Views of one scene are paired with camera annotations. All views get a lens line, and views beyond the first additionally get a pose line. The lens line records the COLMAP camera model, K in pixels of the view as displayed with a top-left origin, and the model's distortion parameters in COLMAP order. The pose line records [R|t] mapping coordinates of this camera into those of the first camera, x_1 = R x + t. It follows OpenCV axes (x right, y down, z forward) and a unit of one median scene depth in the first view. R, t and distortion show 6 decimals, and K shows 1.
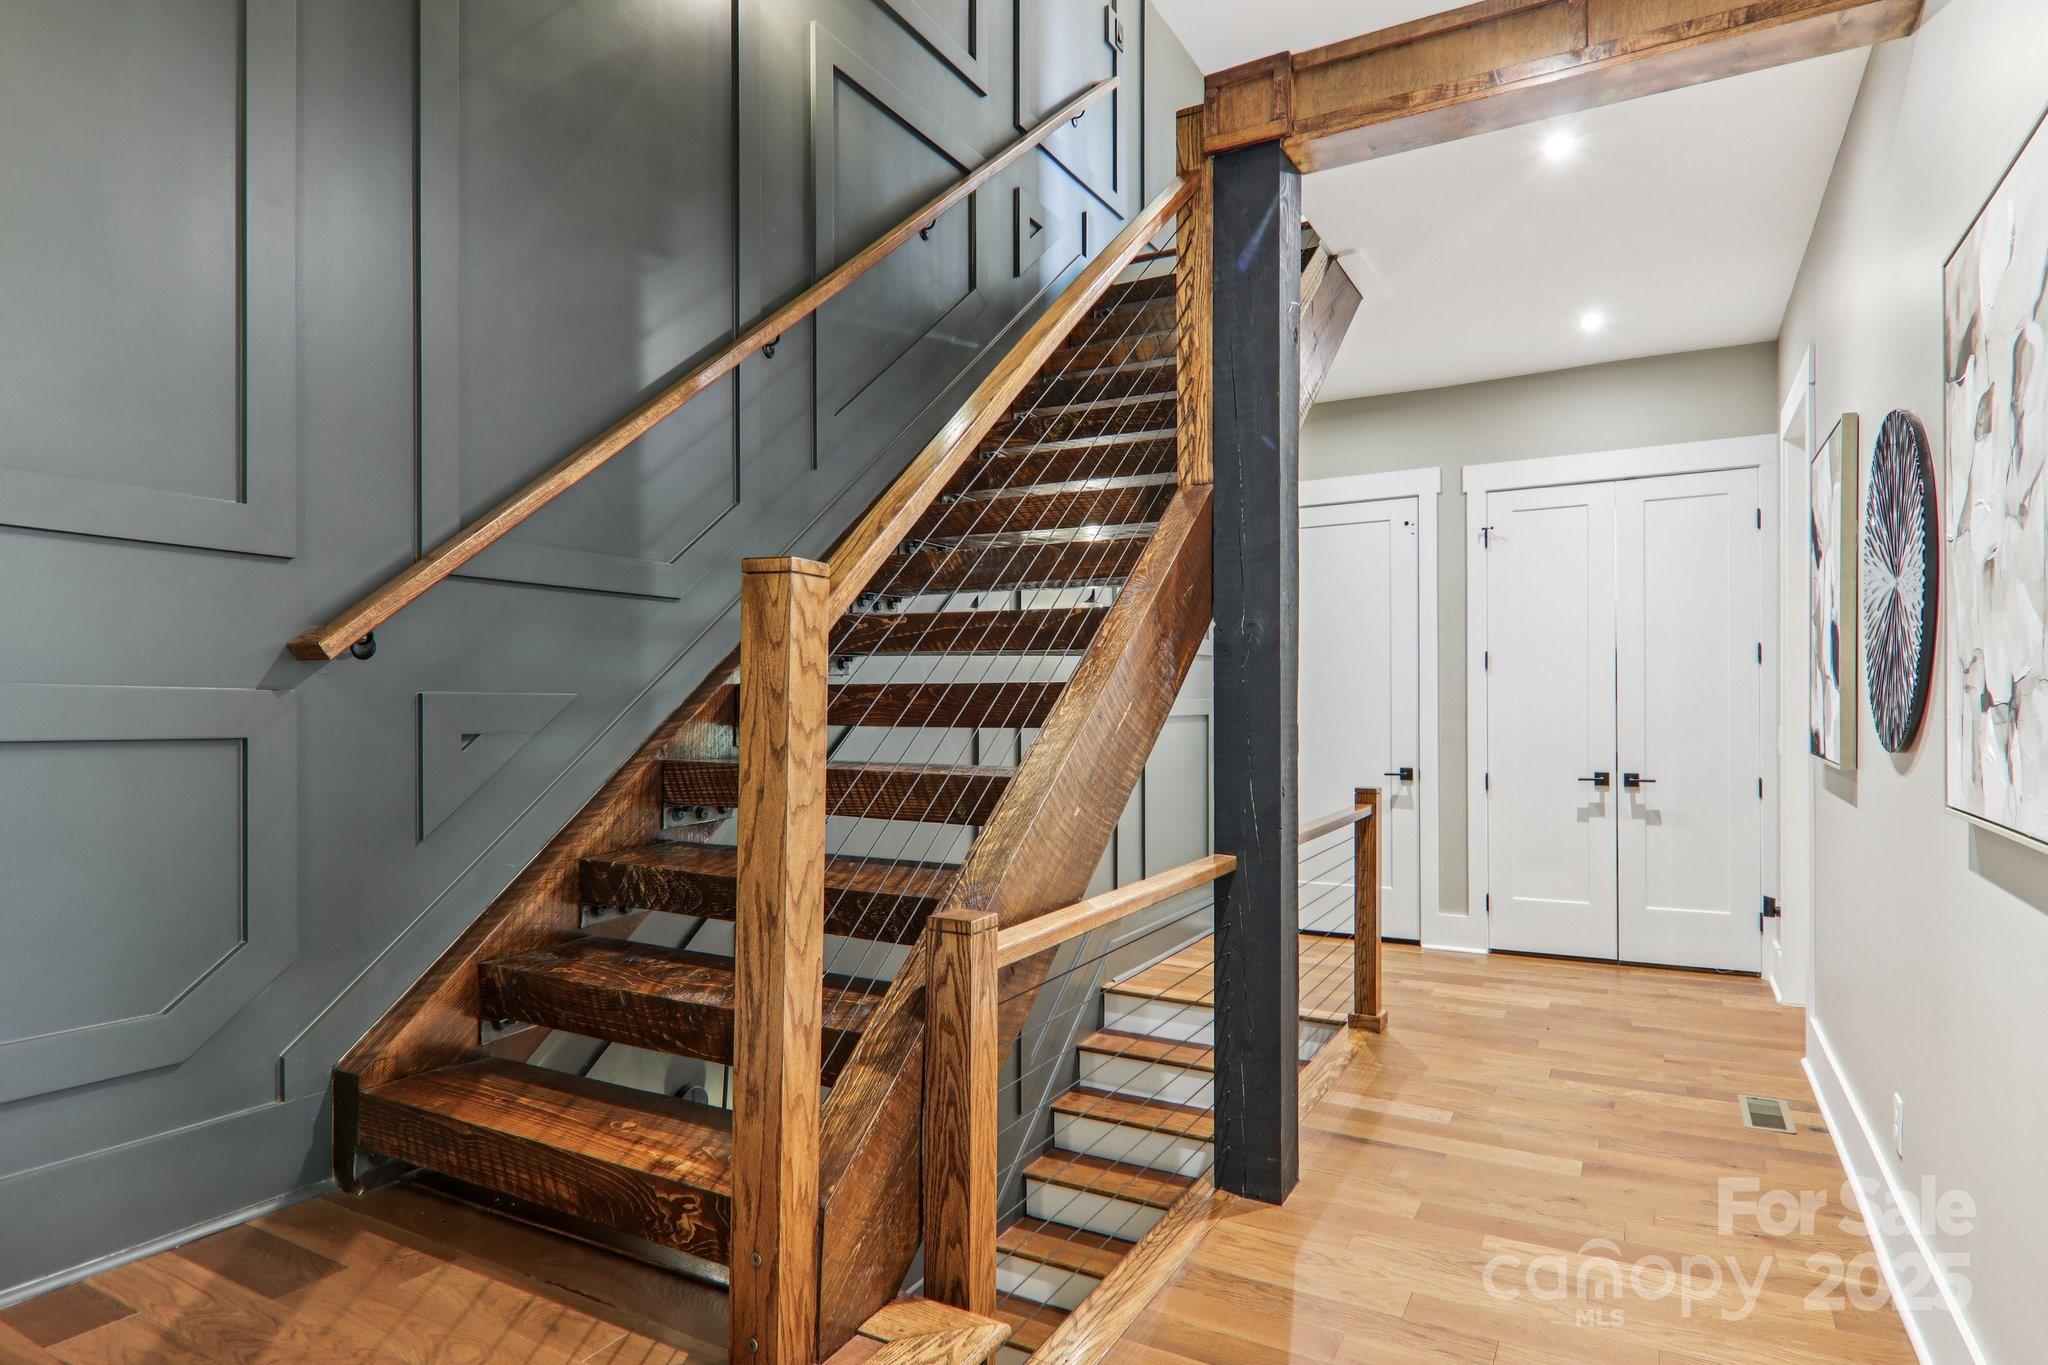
lens RADIAL K [[1138.6, 0, 1019.0], [0, 1138.6, 708.0], [0, 0, 1]] dist [0.000151, -0.000162]
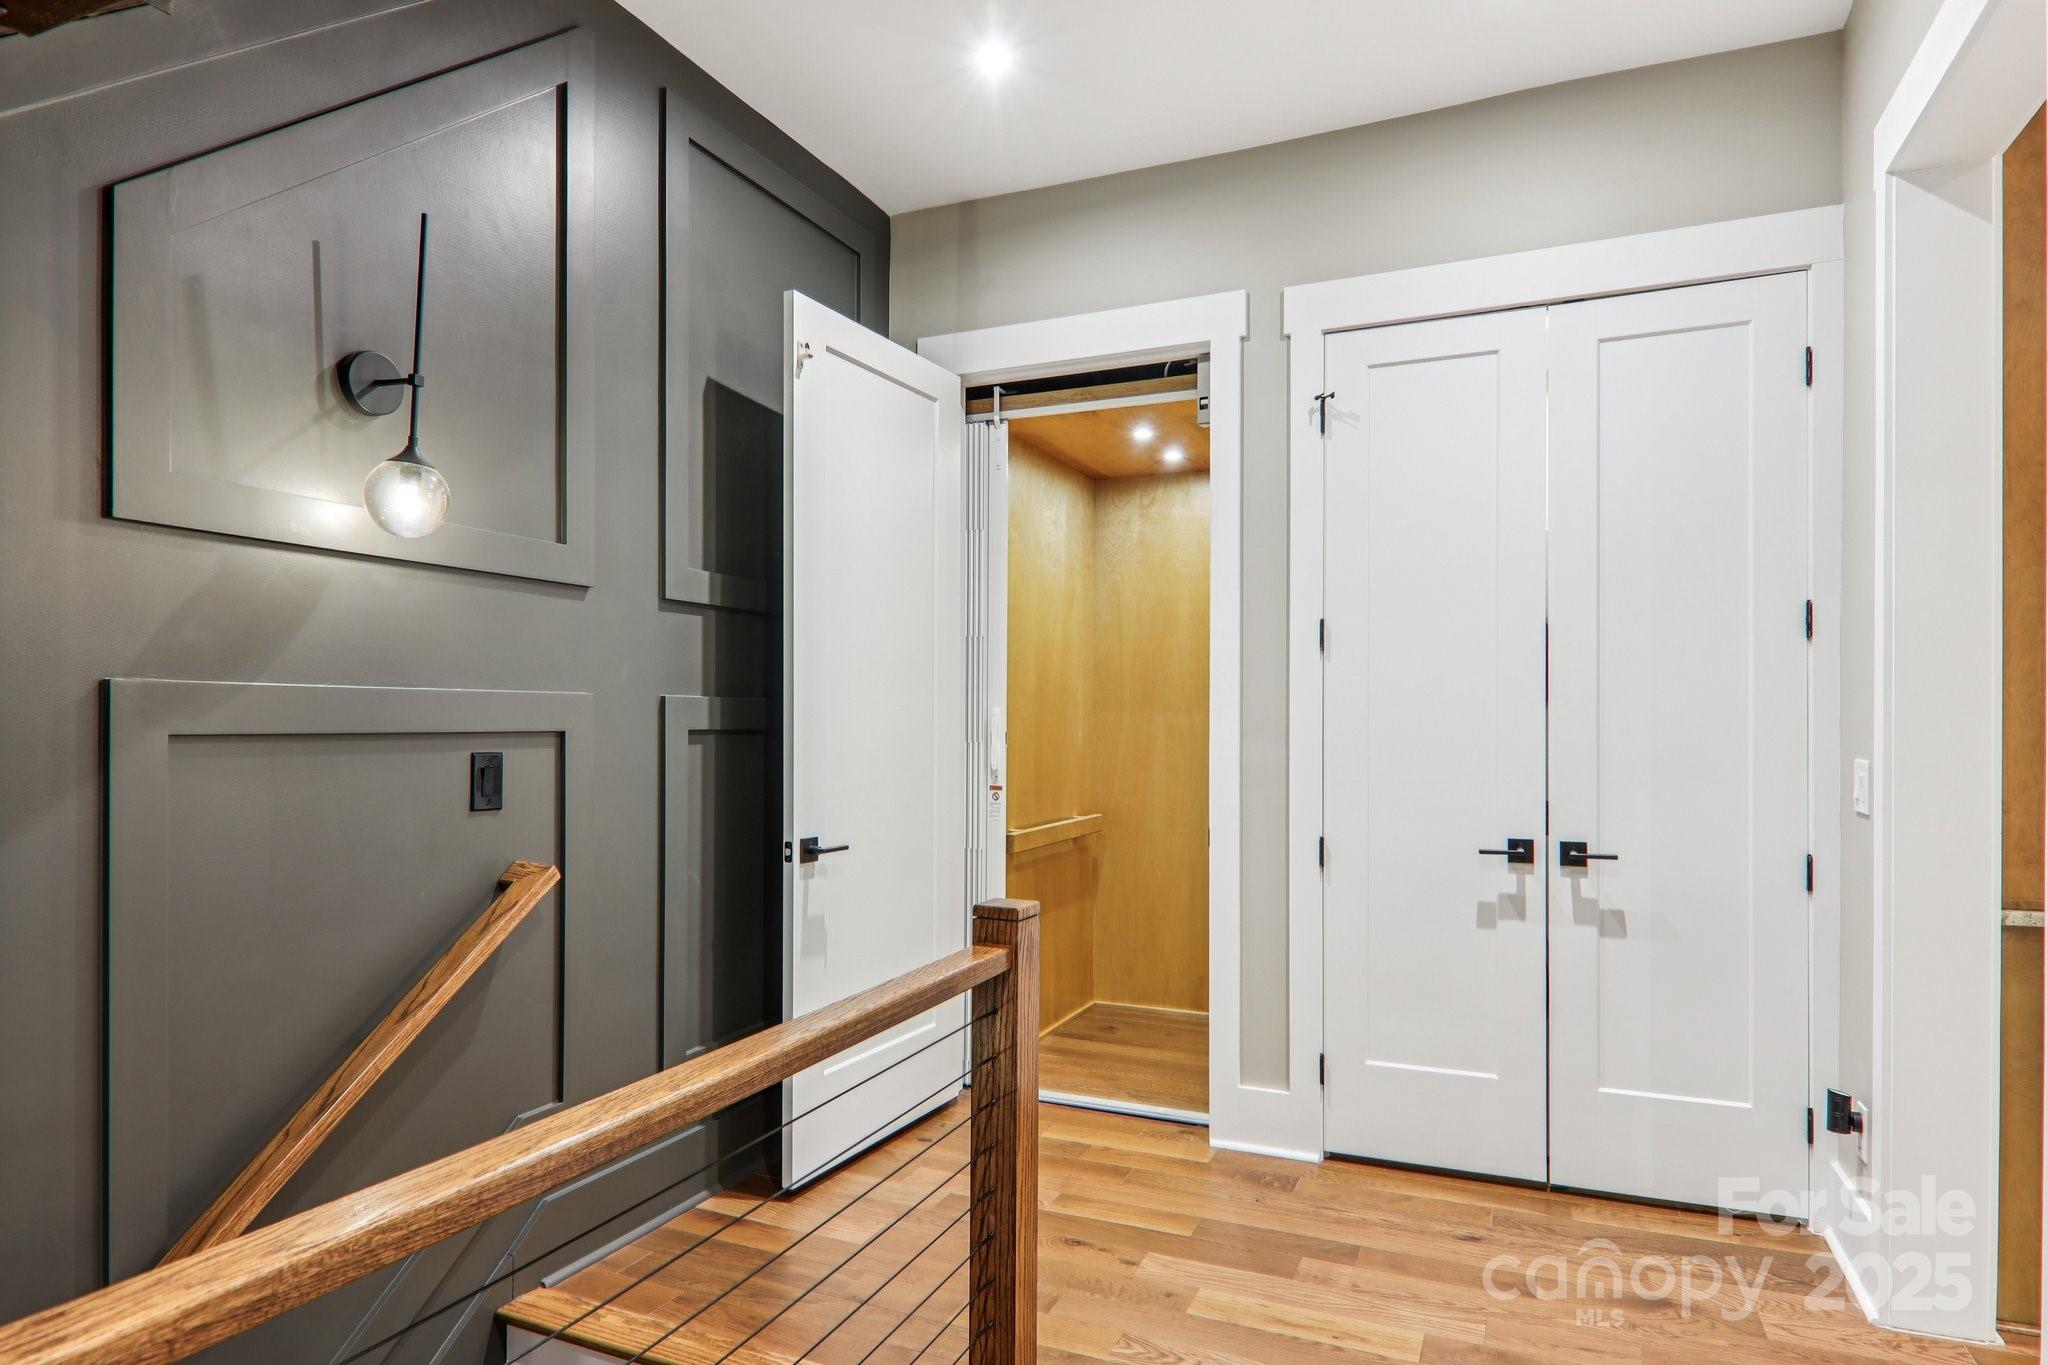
lens RADIAL K [[1183.1, 0, 1026.6], [0, 1183.1, 727.7], [0, 0, 1]] dist [-0.000746, -0.000555]
pose [[0.995366, 0.004962, 0.096034, 0.224282], [-0.005208, 0.999984, 0.002314, 0.003091], [-0.096021, -0.002804, 0.995375, 0.464798]]
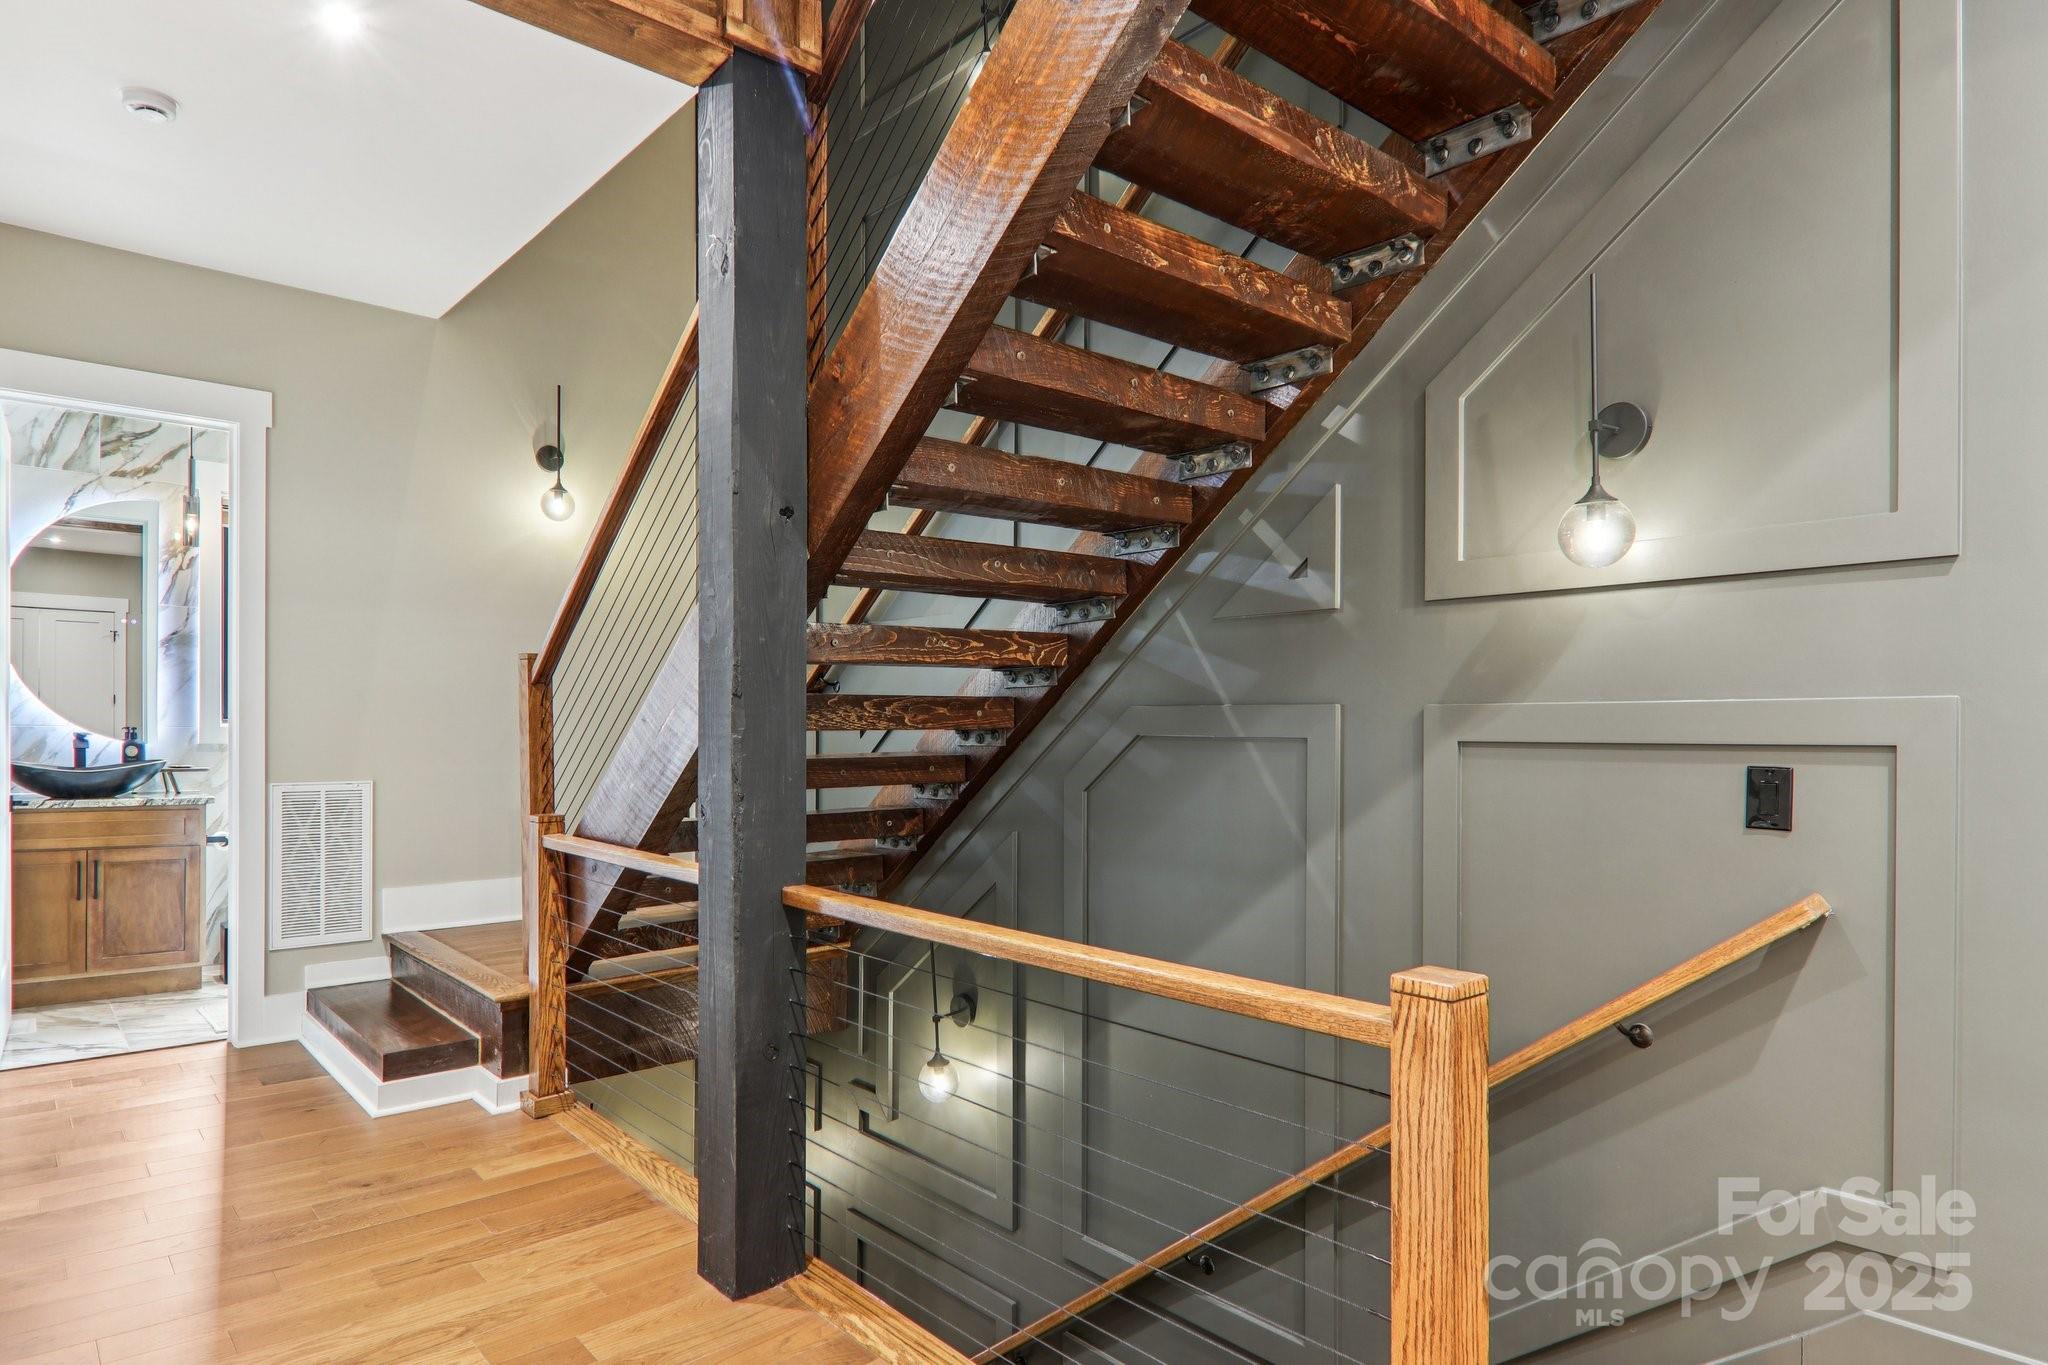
lens RADIAL K [[1183.1, 0, 1026.6], [0, 1183.1, 727.7], [0, 0, 1]] dist [-0.000746, -0.000555]
pose [[-0.330590, 0.002949, -0.943770, 0.600602], [-0.000137, 0.999995, 0.003172, -0.000913], [0.943774, 0.001178, -0.330588, 0.890419]]
